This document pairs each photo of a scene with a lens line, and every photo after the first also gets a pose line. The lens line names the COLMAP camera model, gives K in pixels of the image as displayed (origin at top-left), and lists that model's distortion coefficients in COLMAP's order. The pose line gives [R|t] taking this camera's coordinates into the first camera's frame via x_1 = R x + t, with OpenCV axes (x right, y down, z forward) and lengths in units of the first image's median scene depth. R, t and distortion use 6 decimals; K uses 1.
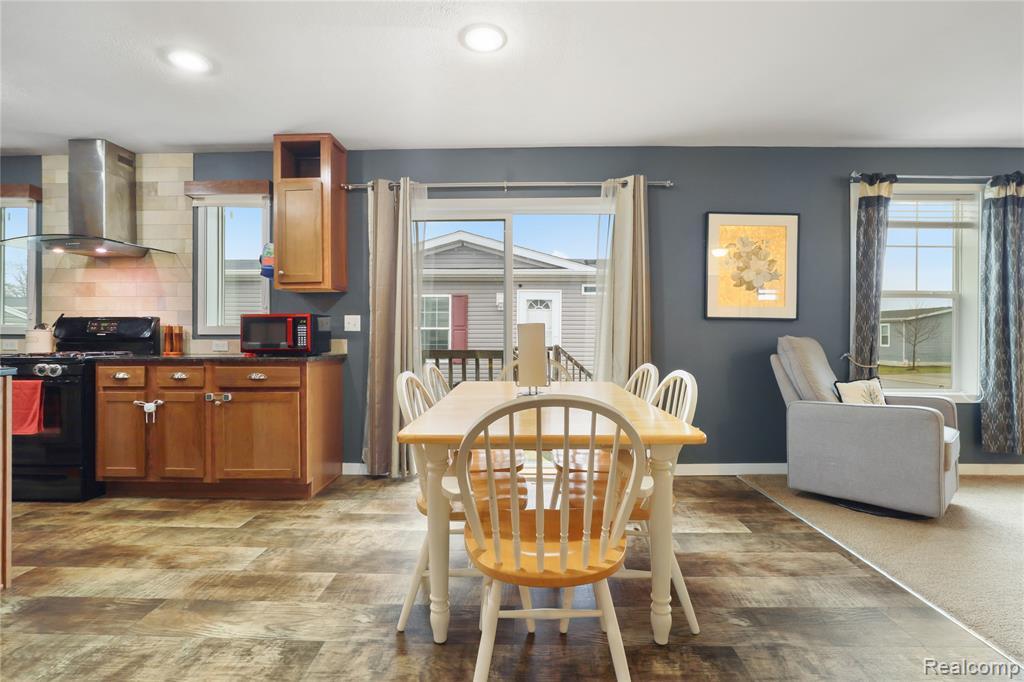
lens RADIAL K [[464.3, 0, 524.9], [0, 464.3, 335.6], [0, 0, 1]] dist [-0.018745, 0.004818]
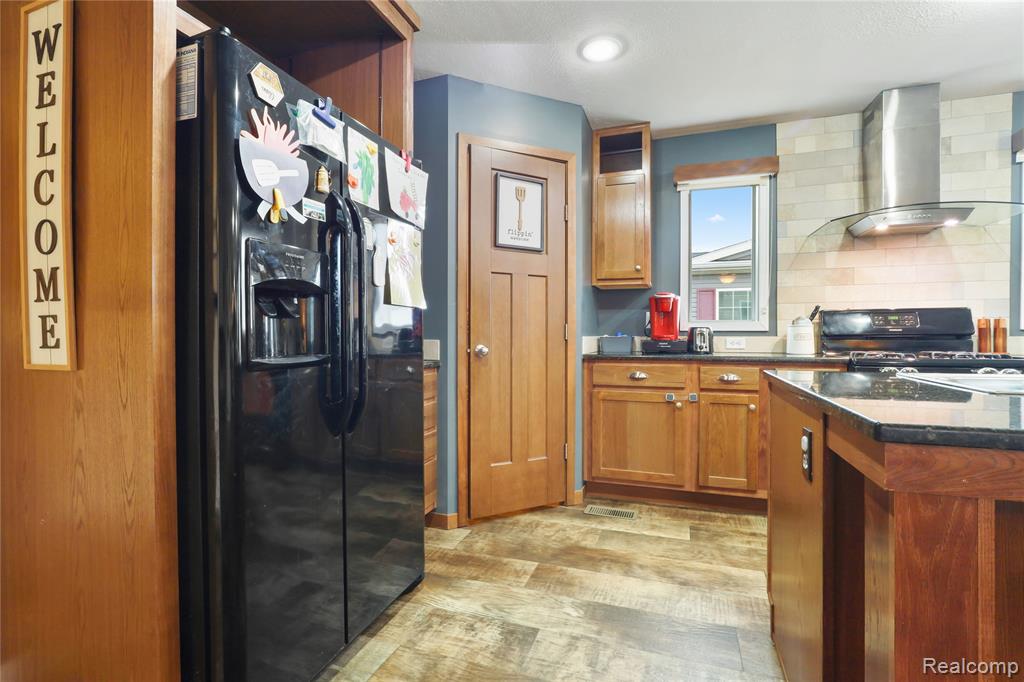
lens RADIAL K [[464.3, 0, 524.9], [0, 464.3, 335.6], [0, 0, 1]] dist [-0.018745, 0.004818]
pose [[0.958185, -0.003348, -0.286130, -1.263939], [0.005369, 0.999966, 0.006278, -0.001765], [0.286100, -0.007551, 0.958170, 0.032203]]
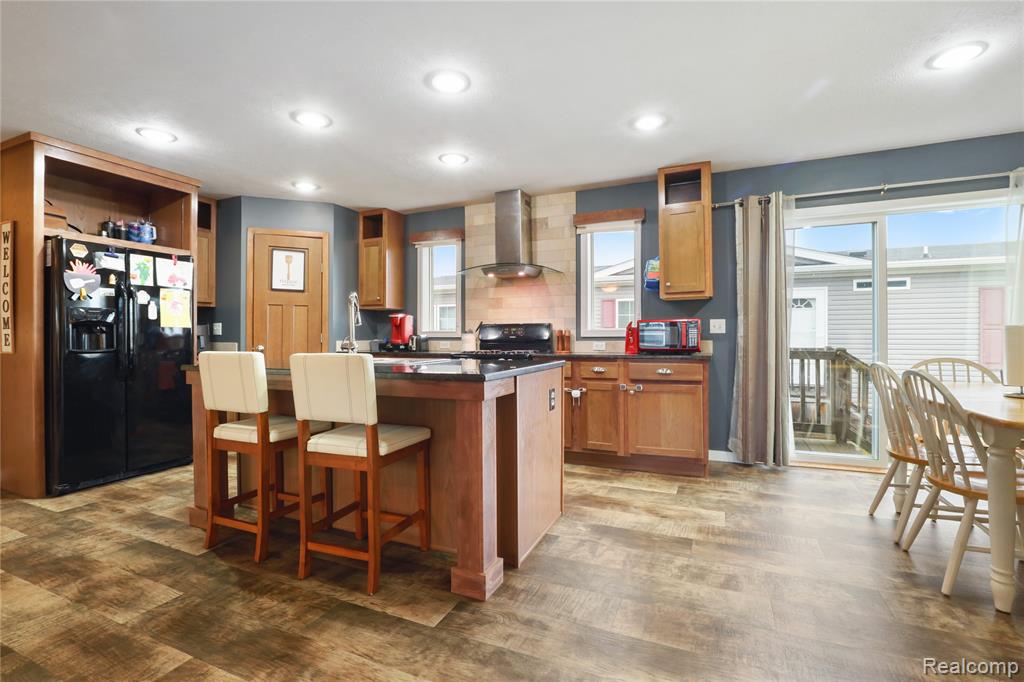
lens RADIAL K [[464.3, 0, 524.9], [0, 464.3, 335.6], [0, 0, 1]] dist [-0.018745, 0.004818]
pose [[0.926493, -0.006135, -0.376263, -0.378380], [0.005107, 0.999980, -0.003729, -0.002068], [0.376278, 0.001533, 0.926505, -0.213223]]
